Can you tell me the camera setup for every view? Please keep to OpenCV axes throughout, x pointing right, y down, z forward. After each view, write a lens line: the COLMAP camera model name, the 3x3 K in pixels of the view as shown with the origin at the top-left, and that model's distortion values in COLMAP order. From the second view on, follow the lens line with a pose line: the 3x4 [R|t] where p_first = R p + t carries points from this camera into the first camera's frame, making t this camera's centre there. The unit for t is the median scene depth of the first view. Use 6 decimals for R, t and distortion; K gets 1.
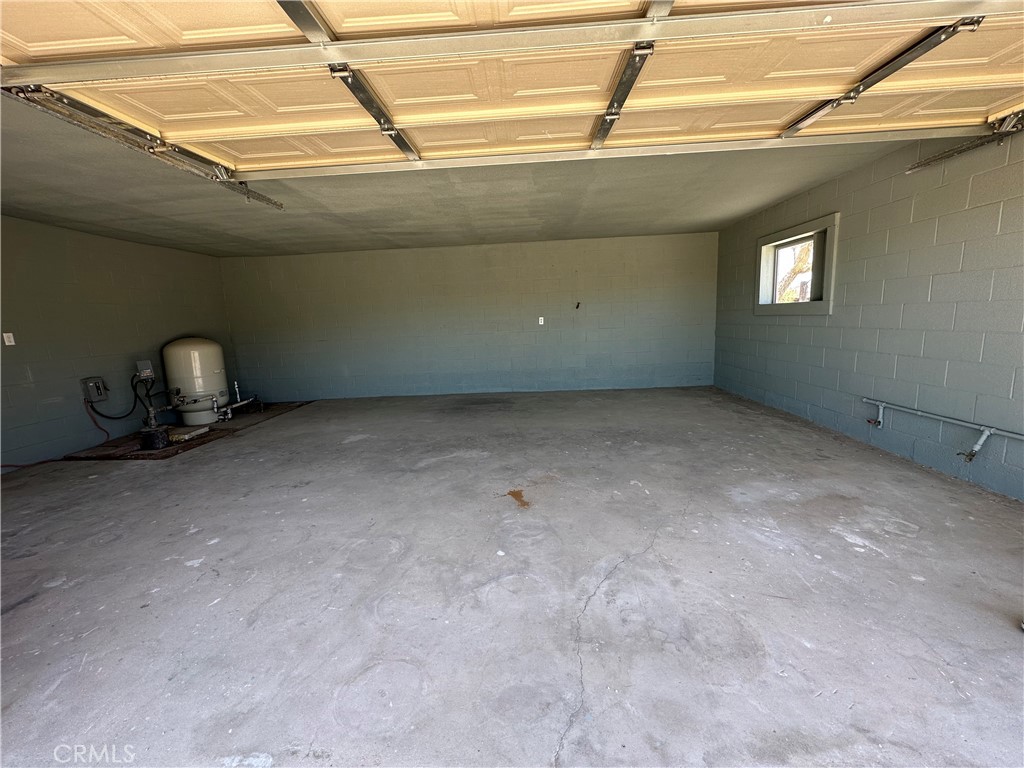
lens RADIAL K [[408.4, 0, 512.1], [0, 408.4, 381.9], [0, 0, 1]] dist [-0.005815, 0.000143]
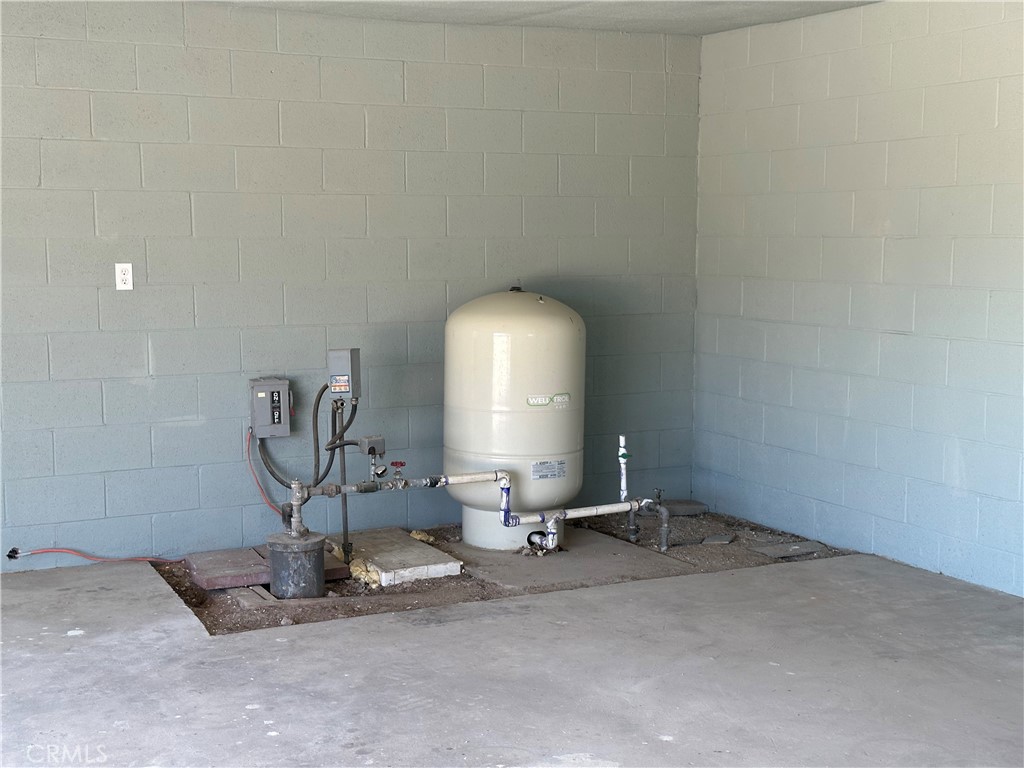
lens RADIAL K [[1423.2, 0, 512.0], [0, 1423.2, 383.9], [0, 0, 1]] dist [0.050968, 0.000000]
pose [[0.490405, 0.139807, -0.860207, 0.247447], [-0.154424, 0.985370, 0.072112, -0.118825], [0.857704, 0.097472, 0.504820, 0.407066]]
